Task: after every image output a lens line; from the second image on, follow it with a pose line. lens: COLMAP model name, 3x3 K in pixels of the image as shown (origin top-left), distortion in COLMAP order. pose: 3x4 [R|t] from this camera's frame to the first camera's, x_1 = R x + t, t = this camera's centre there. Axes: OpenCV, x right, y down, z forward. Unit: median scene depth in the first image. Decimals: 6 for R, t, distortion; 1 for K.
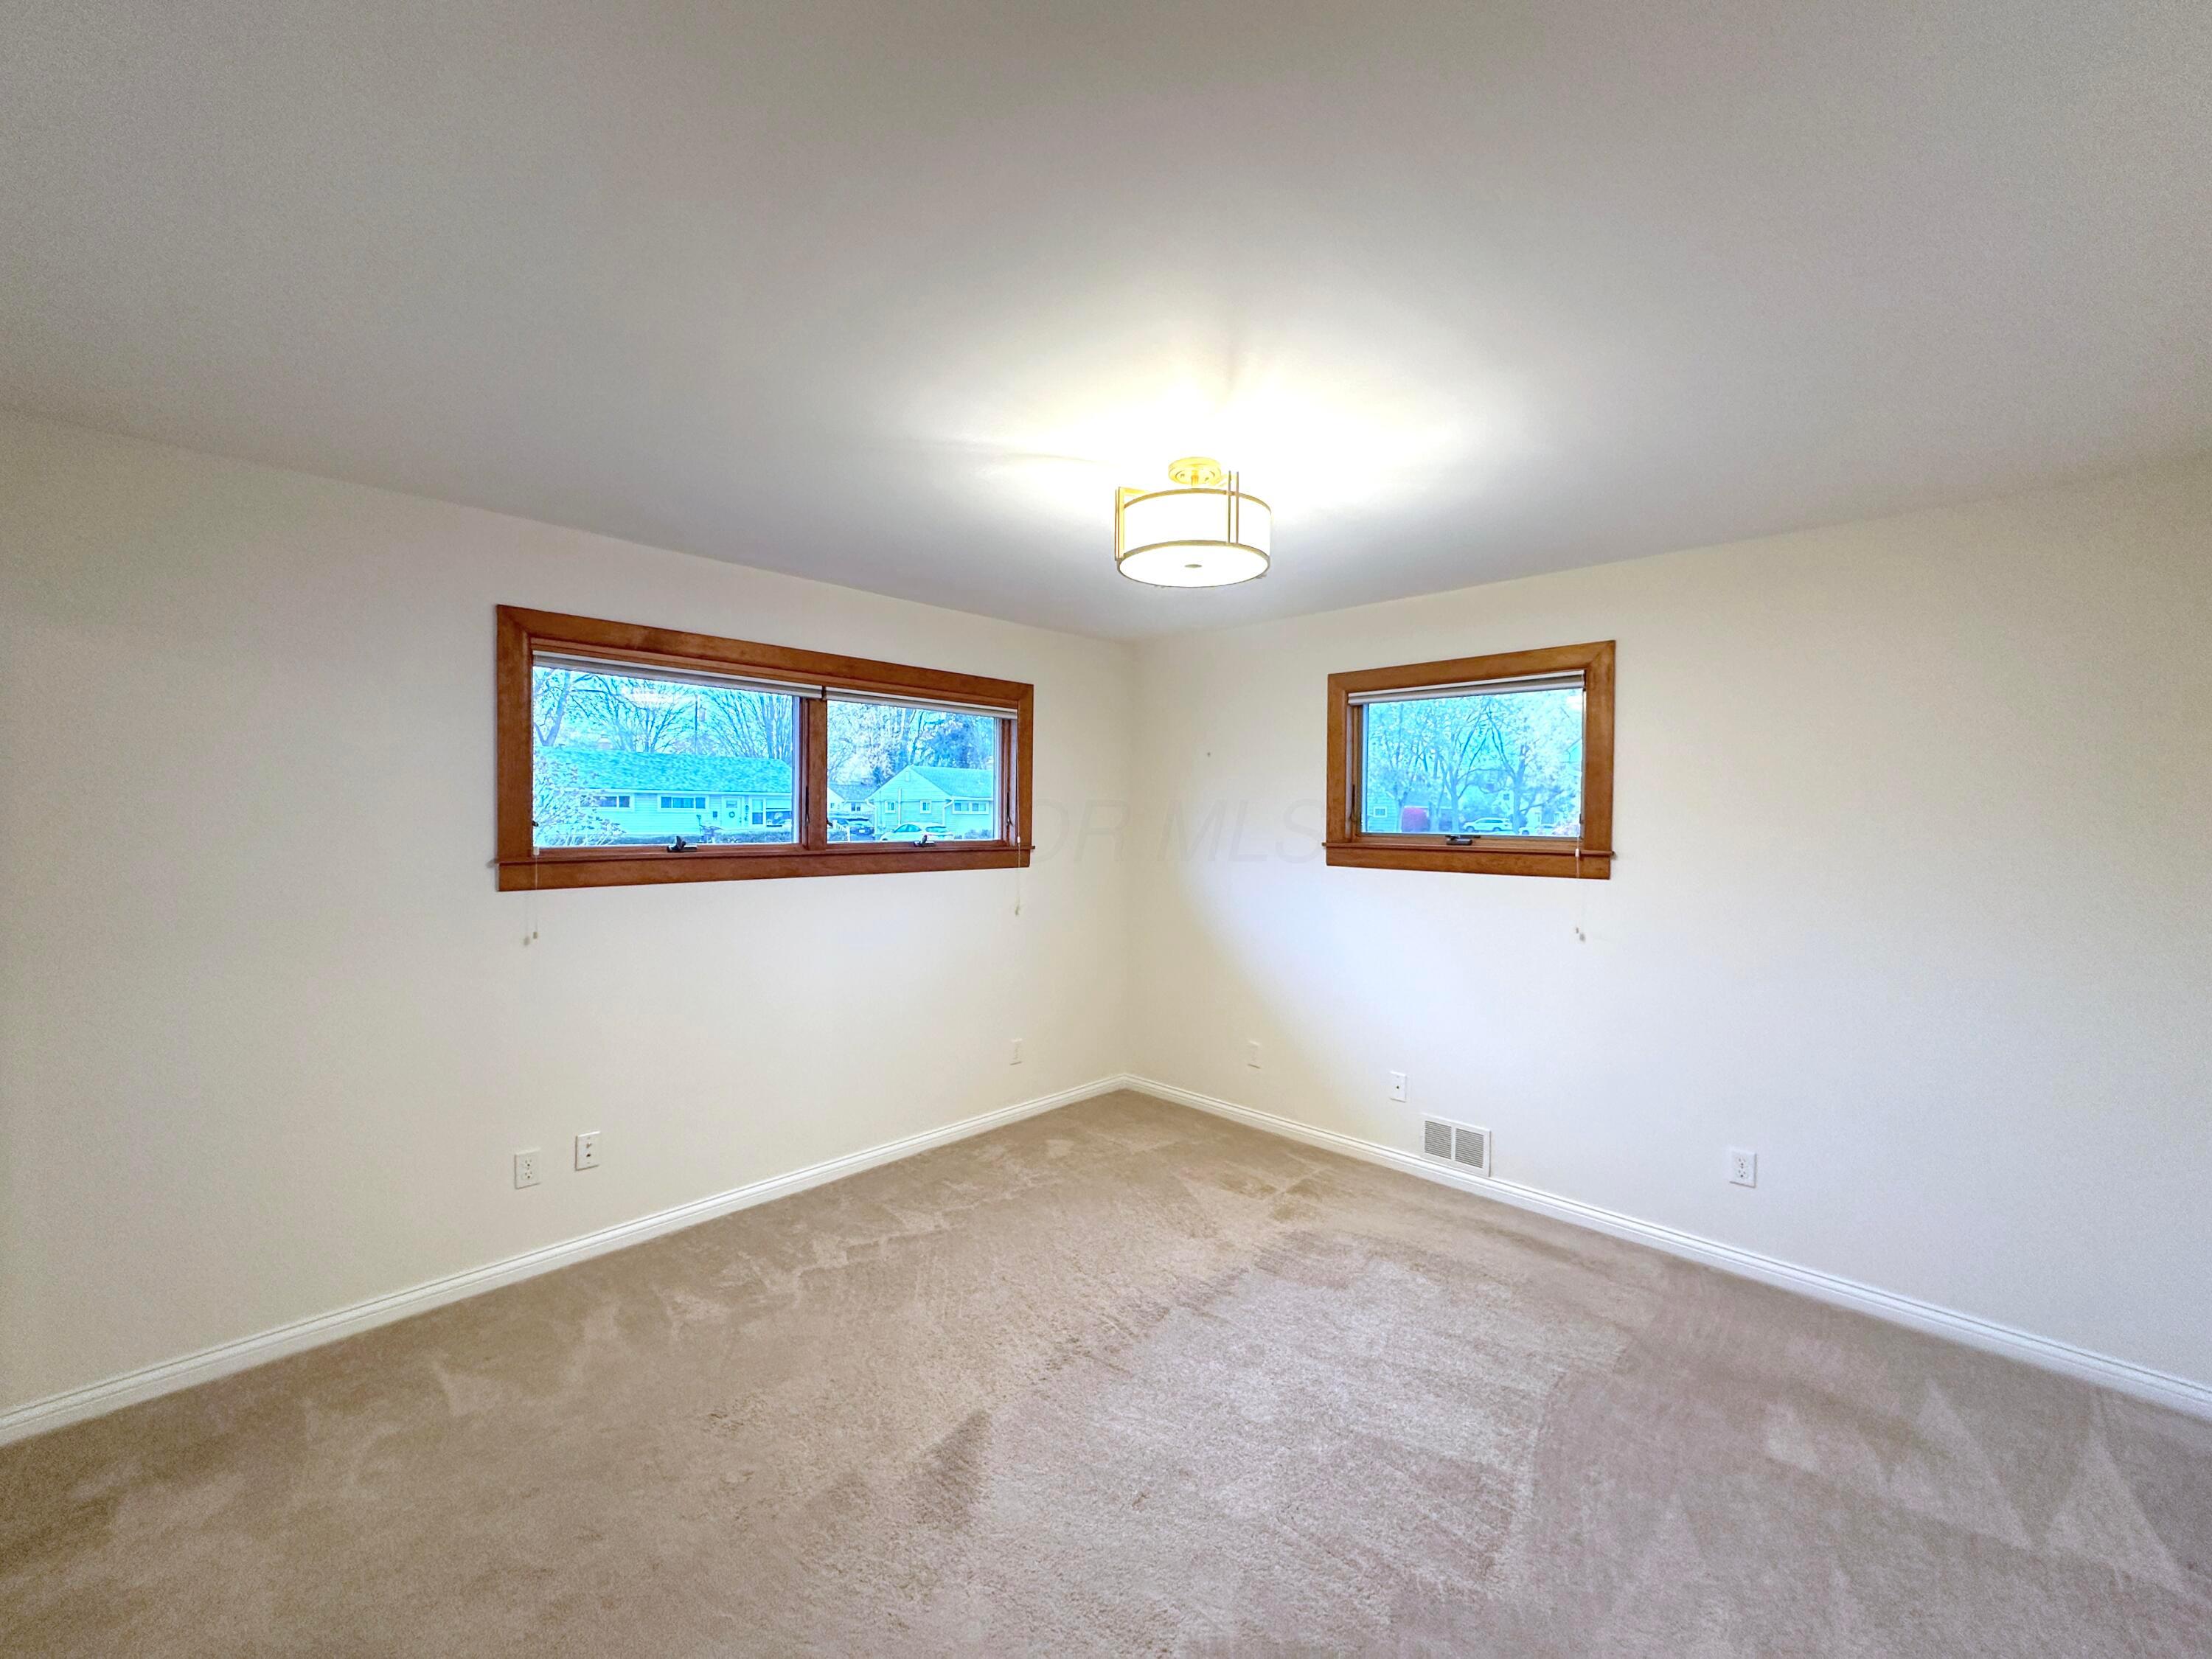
lens RADIAL K [[886.3, 0, 1110.0], [0, 886.3, 831.3], [0, 0, 1]] dist [-0.007599, 0.000835]
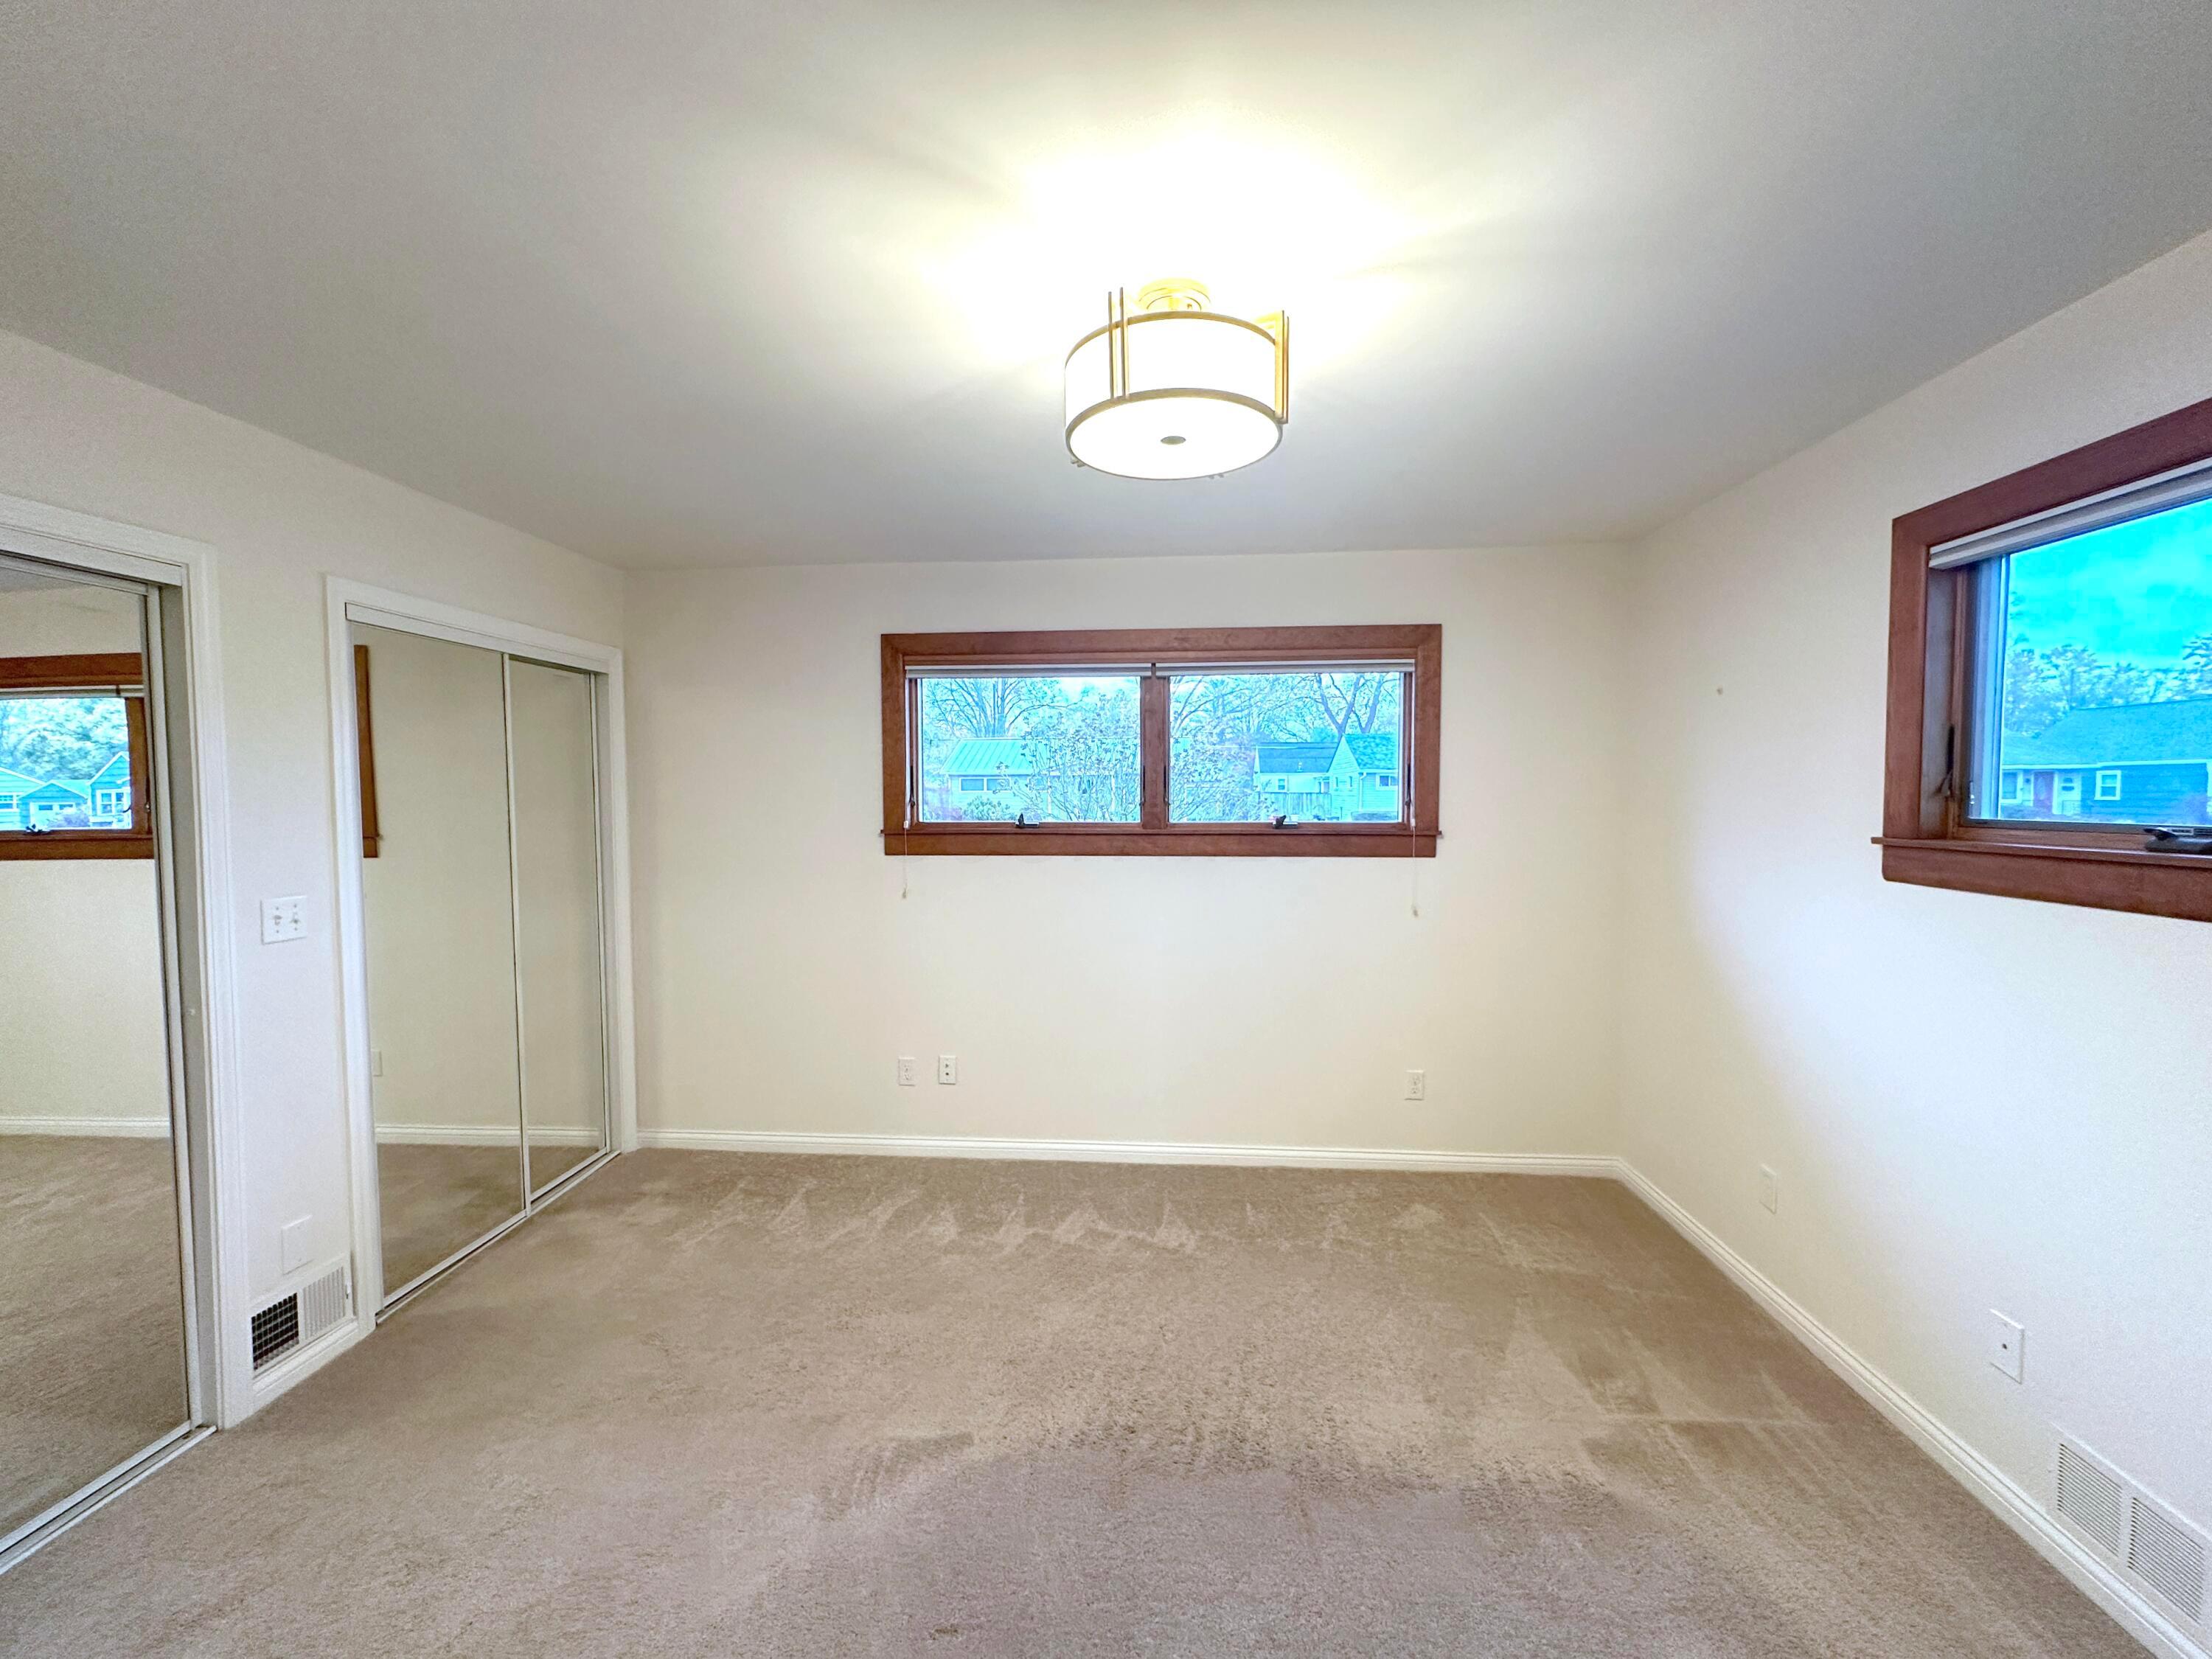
lens RADIAL K [[886.3, 0, 1111.4], [0, 886.3, 828.1], [0, 0, 1]] dist [-0.007599, 0.000835]
pose [[0.624157, 0.022198, -0.780984, 0.429039], [-0.004552, 0.999683, 0.024777, -0.004624], [0.781286, -0.011909, 0.624059, 0.353159]]
